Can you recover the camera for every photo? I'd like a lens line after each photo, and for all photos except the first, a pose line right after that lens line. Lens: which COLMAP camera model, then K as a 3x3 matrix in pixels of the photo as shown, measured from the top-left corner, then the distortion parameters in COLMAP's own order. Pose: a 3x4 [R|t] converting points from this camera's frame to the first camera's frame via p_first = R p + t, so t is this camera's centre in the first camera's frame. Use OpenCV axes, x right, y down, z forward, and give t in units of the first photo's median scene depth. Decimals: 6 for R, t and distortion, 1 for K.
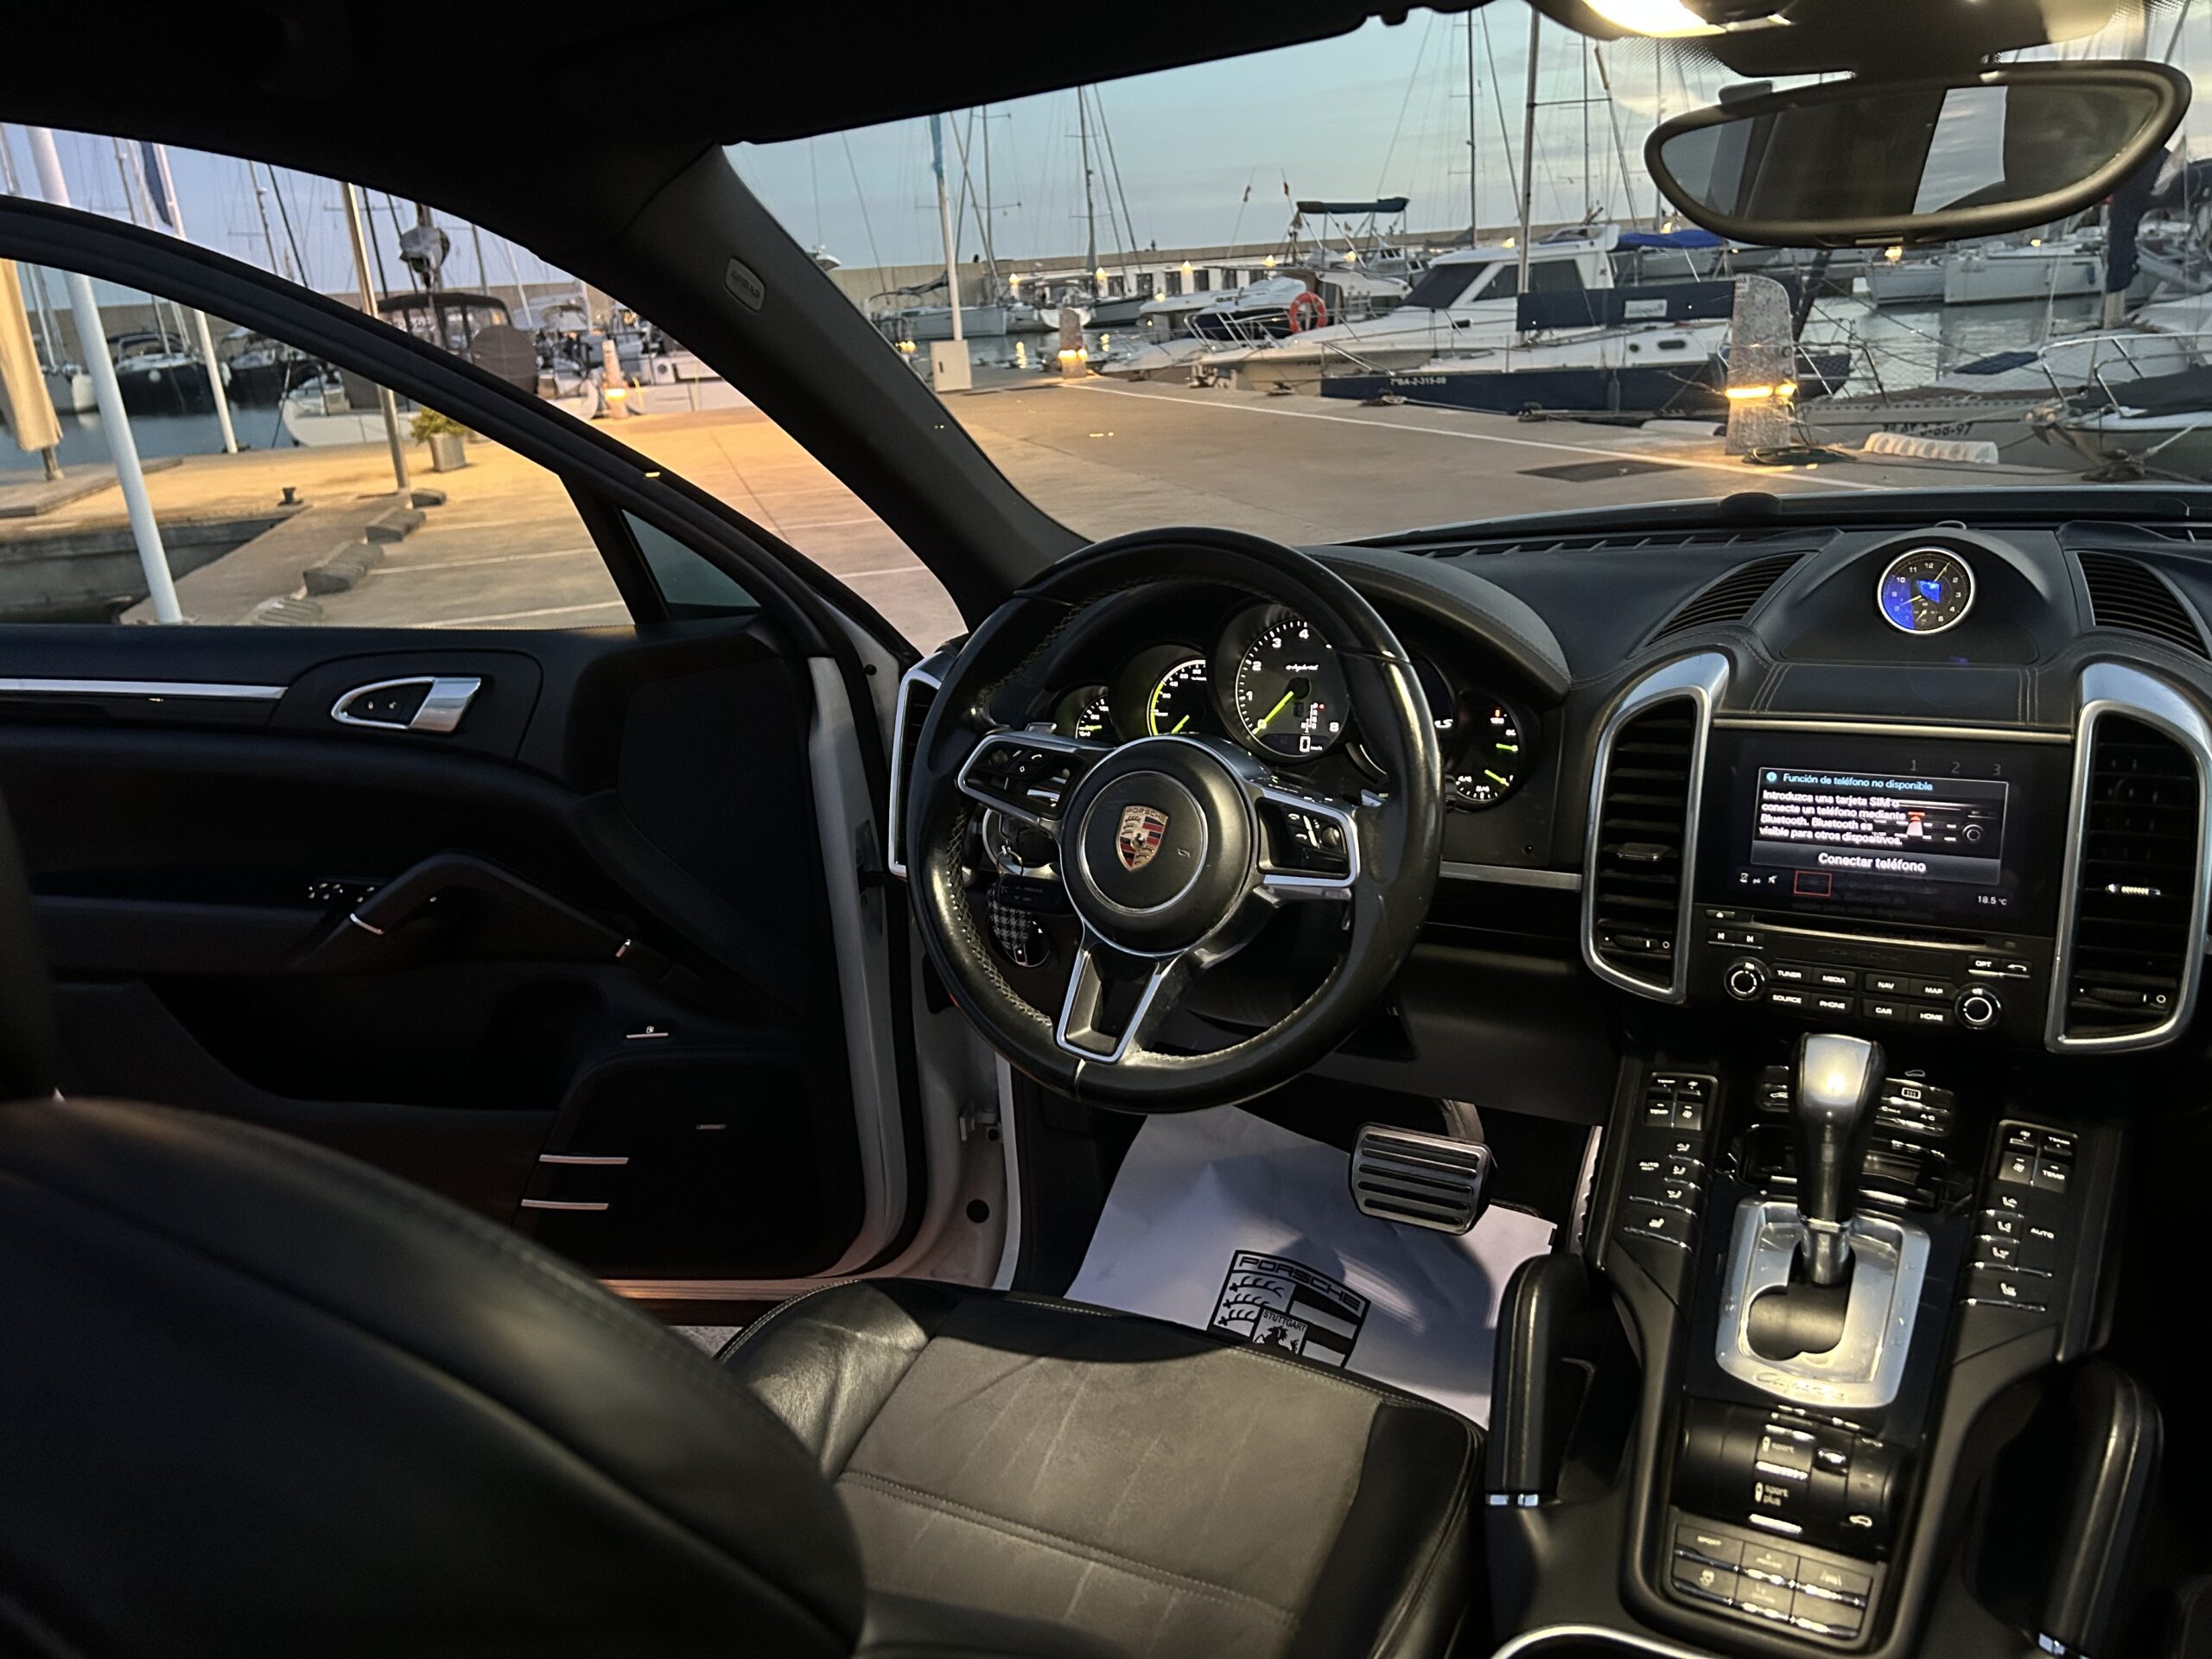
lens RADIAL K [[1656.7, 0, 1139.6], [0, 1656.7, 833.9], [0, 0, 1]] dist [0.072898, -0.084630]
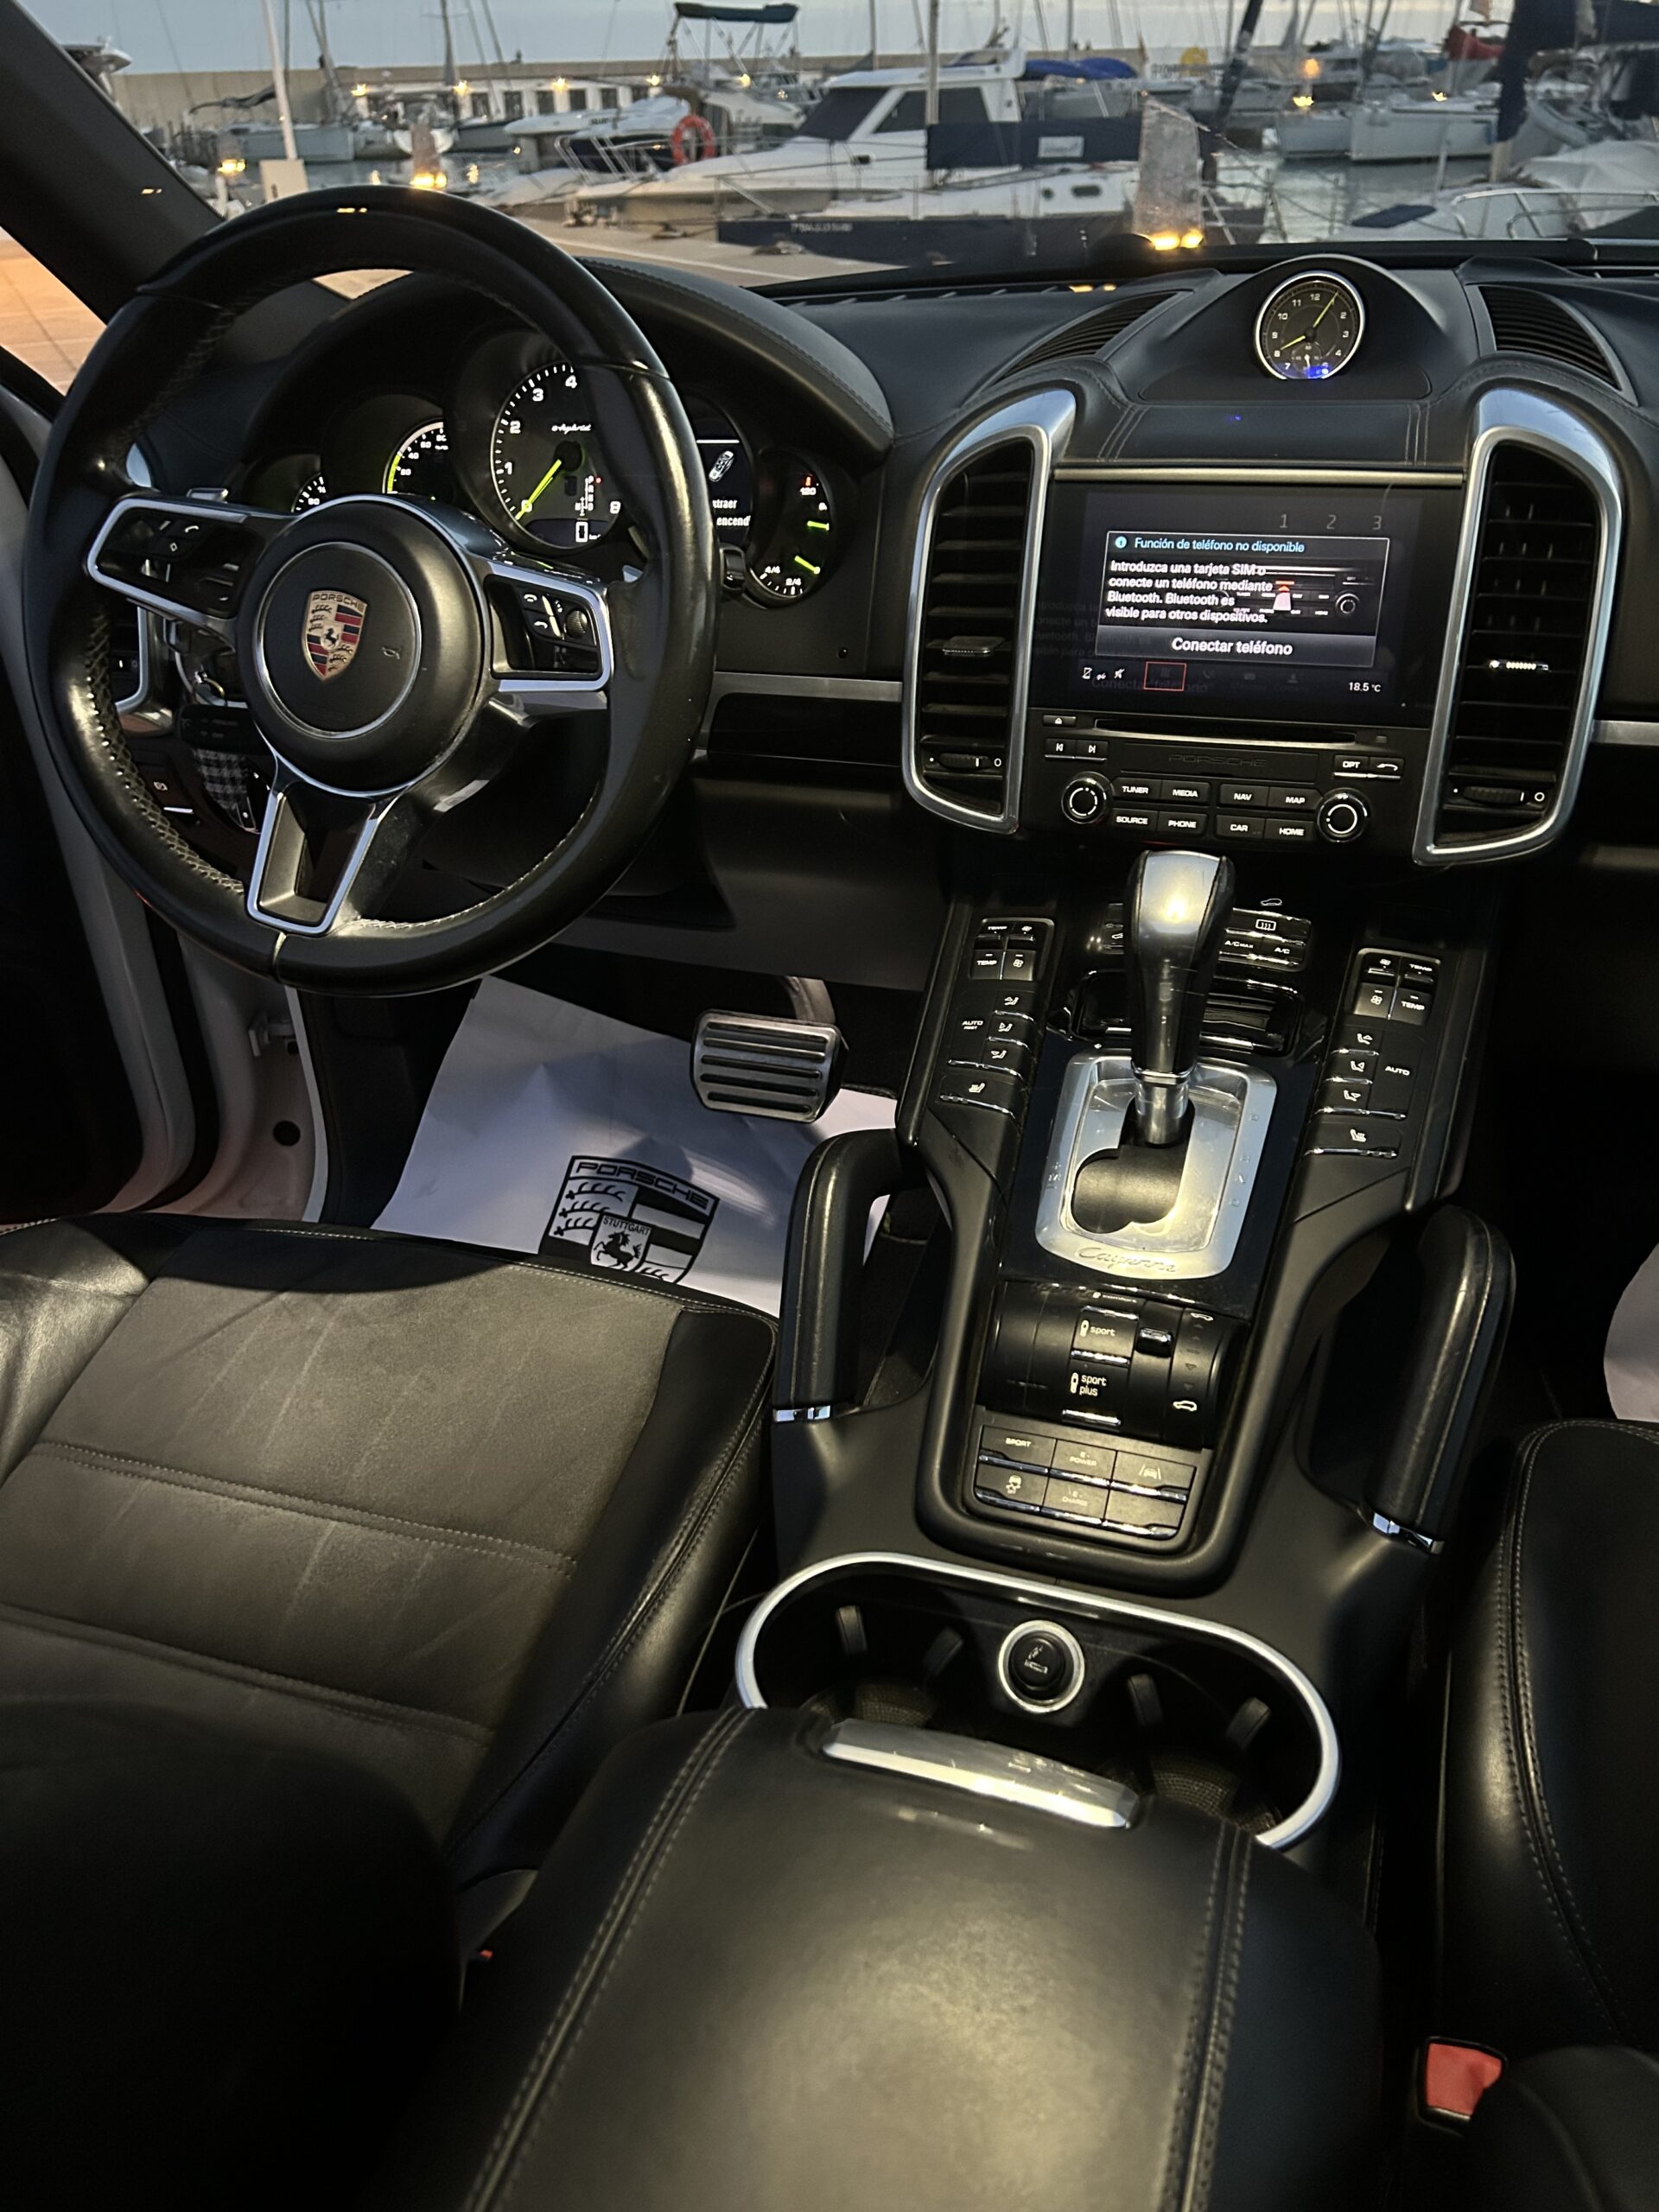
lens RADIAL K [[1656.7, 0, 855.7], [0, 1656.7, 1108.3], [0, 0, 1]] dist [0.072898, -0.084630]
pose [[0.983733, -0.058948, 0.169692, 0.096305], [0.021013, 0.975902, 0.217197, 0.053797], [-0.178406, -0.210098, 0.961265, 0.183260]]
